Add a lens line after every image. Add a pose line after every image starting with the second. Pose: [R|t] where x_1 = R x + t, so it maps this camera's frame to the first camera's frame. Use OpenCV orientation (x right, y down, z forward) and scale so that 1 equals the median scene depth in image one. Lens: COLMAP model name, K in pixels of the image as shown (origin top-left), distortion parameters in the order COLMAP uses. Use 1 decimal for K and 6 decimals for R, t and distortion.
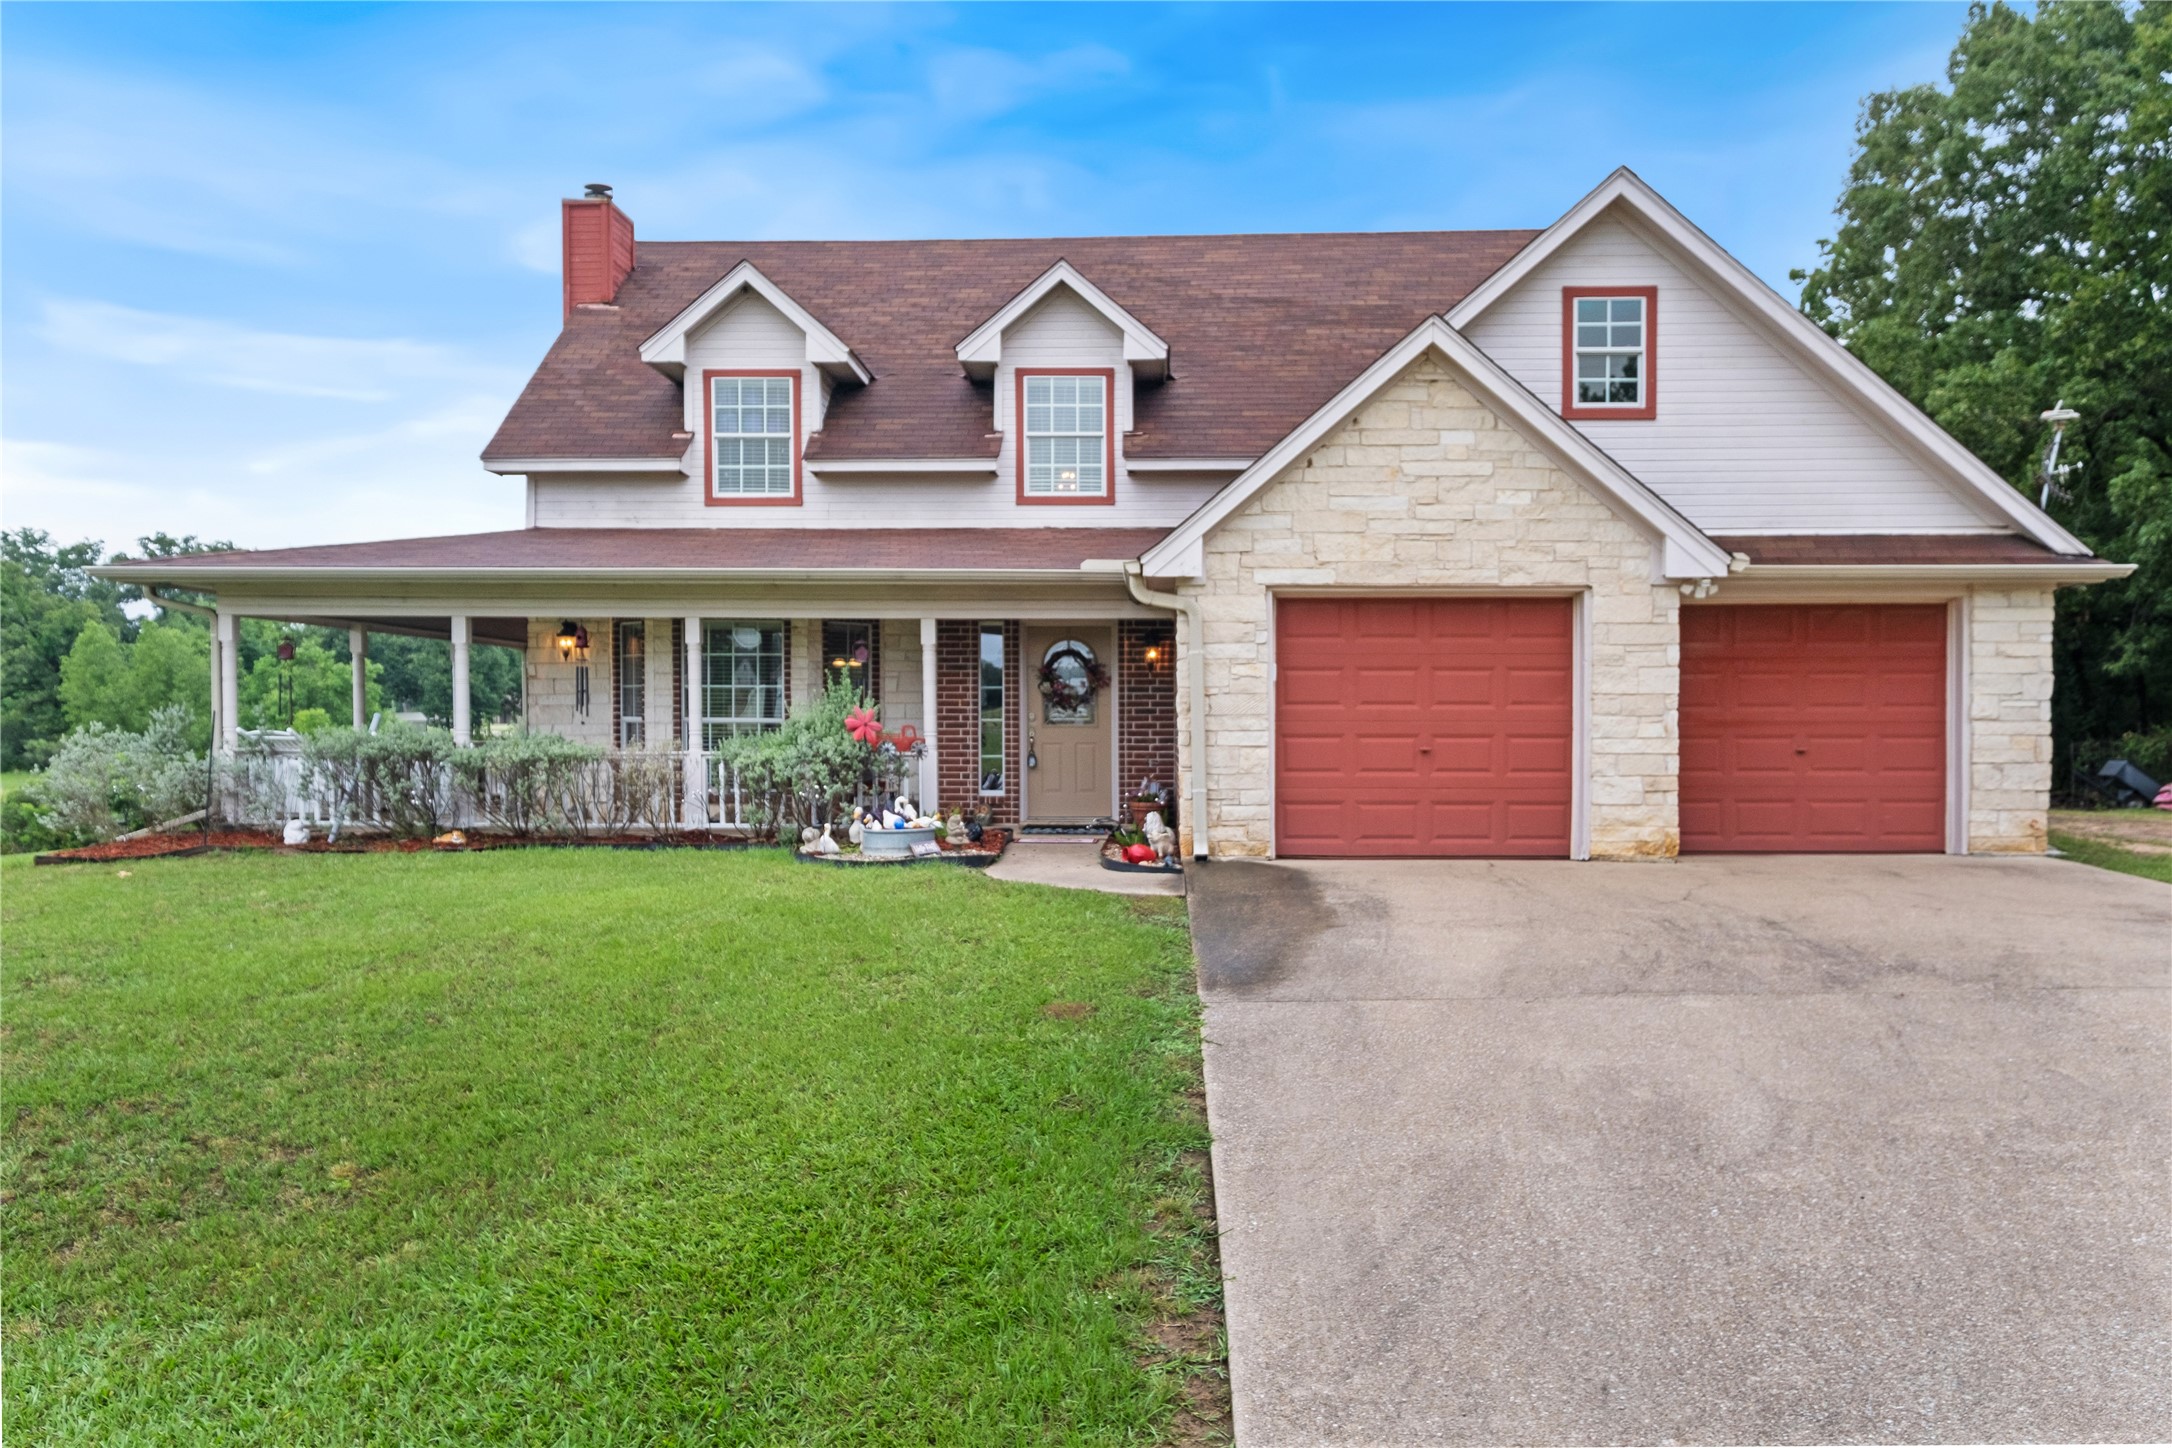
lens RADIAL K [[1573.0, 0, 1110.1], [0, 1573.0, 743.0], [0, 0, 1]] dist [-0.000829, 0.008945]
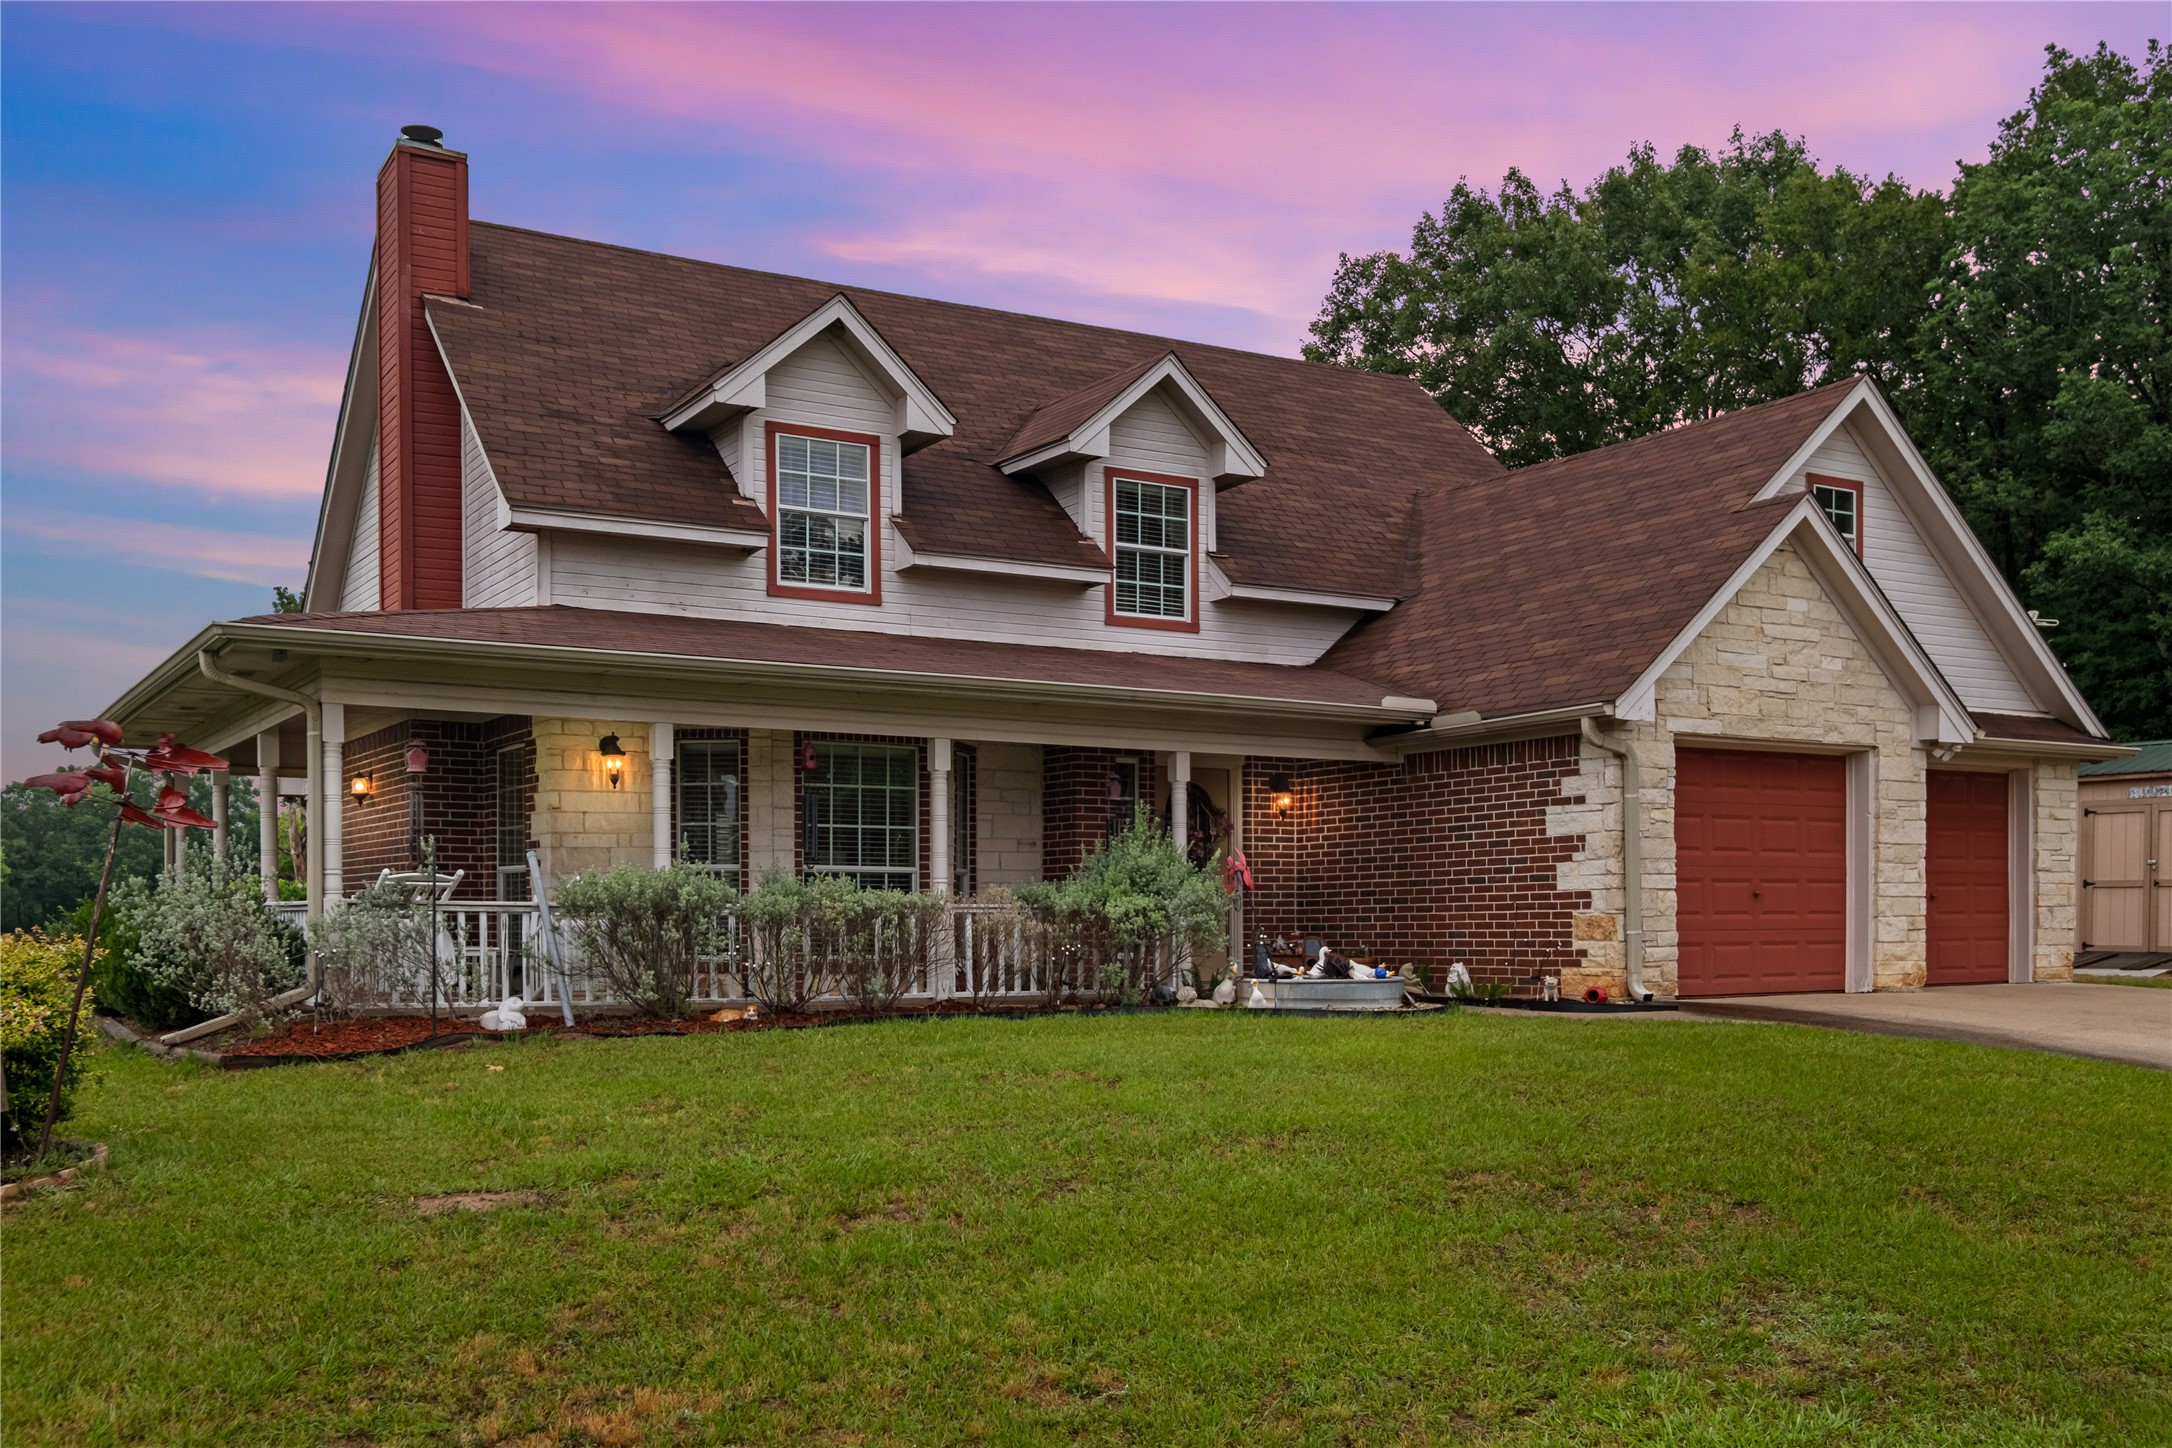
lens RADIAL K [[2023.4, 0, 1076.4], [0, 2023.4, 940.7], [0, 0, 1]] dist [0.007985, 0.000000]
pose [[0.834207, -0.010438, 0.551353, -0.777487], [0.012178, 0.999926, 0.000506, 0.024633], [-0.551318, 0.006292, 0.834272, 0.088981]]
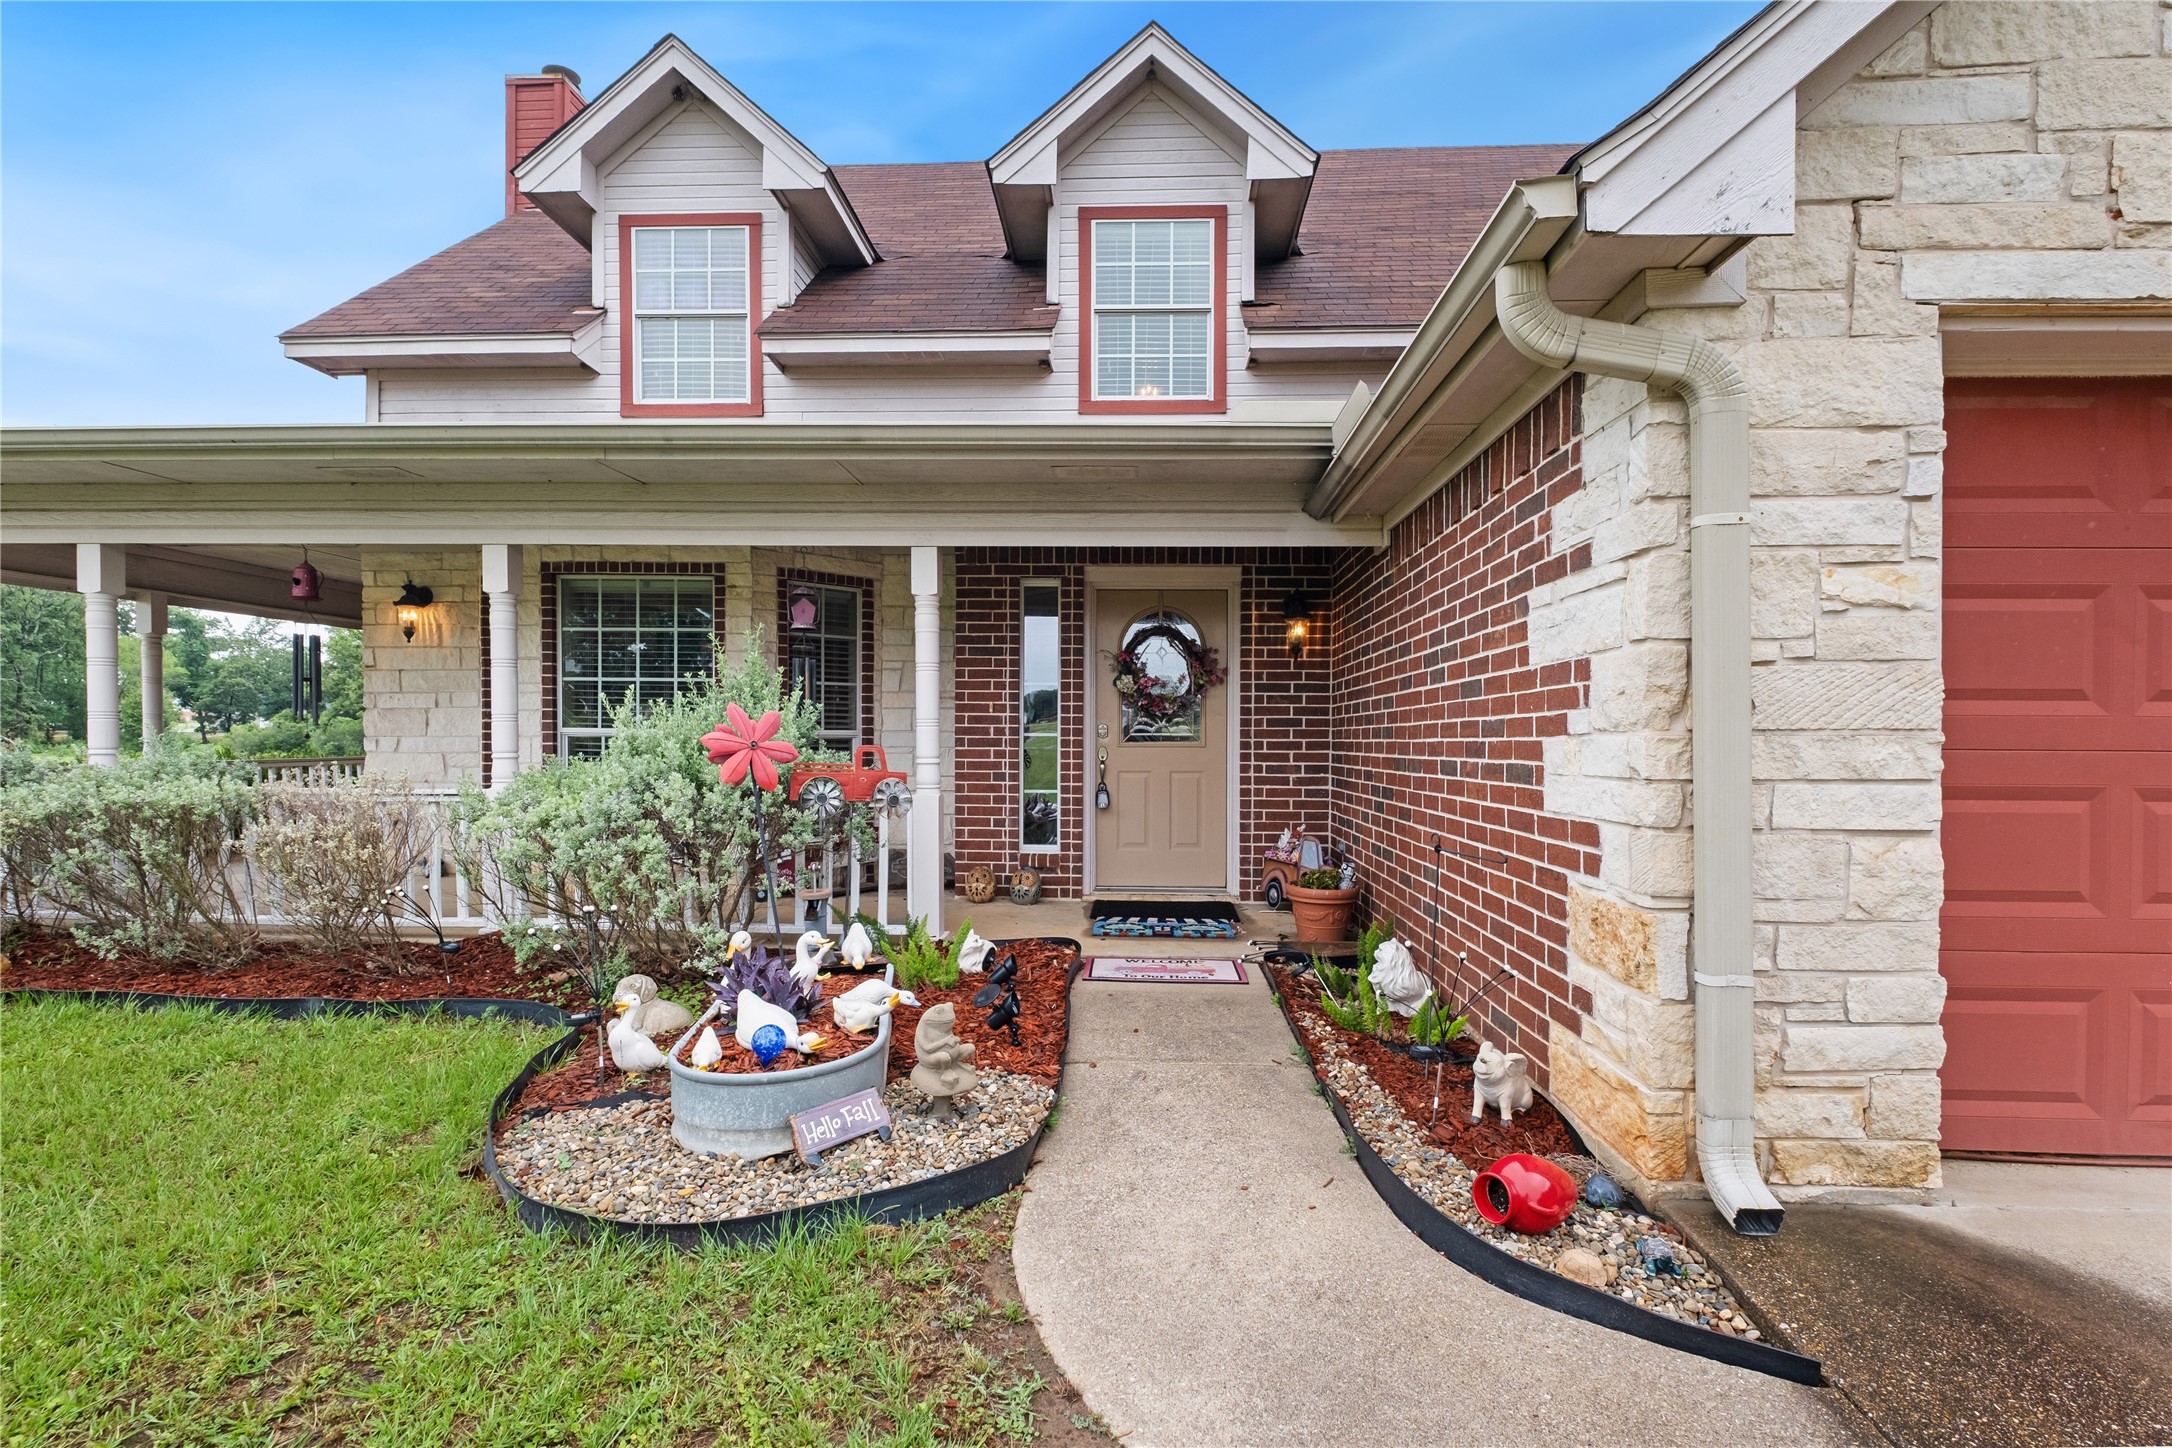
lens RADIAL K [[985.7, 0, 1100.7], [0, 985.7, 744.7], [0, 0, 1]] dist [-0.001971, -0.002784]
pose [[0.999897, 0.006520, -0.012785, -0.049448], [-0.006533, 0.999978, -0.001015, -0.011152], [0.012778, 0.001098, 0.999918, 0.653703]]
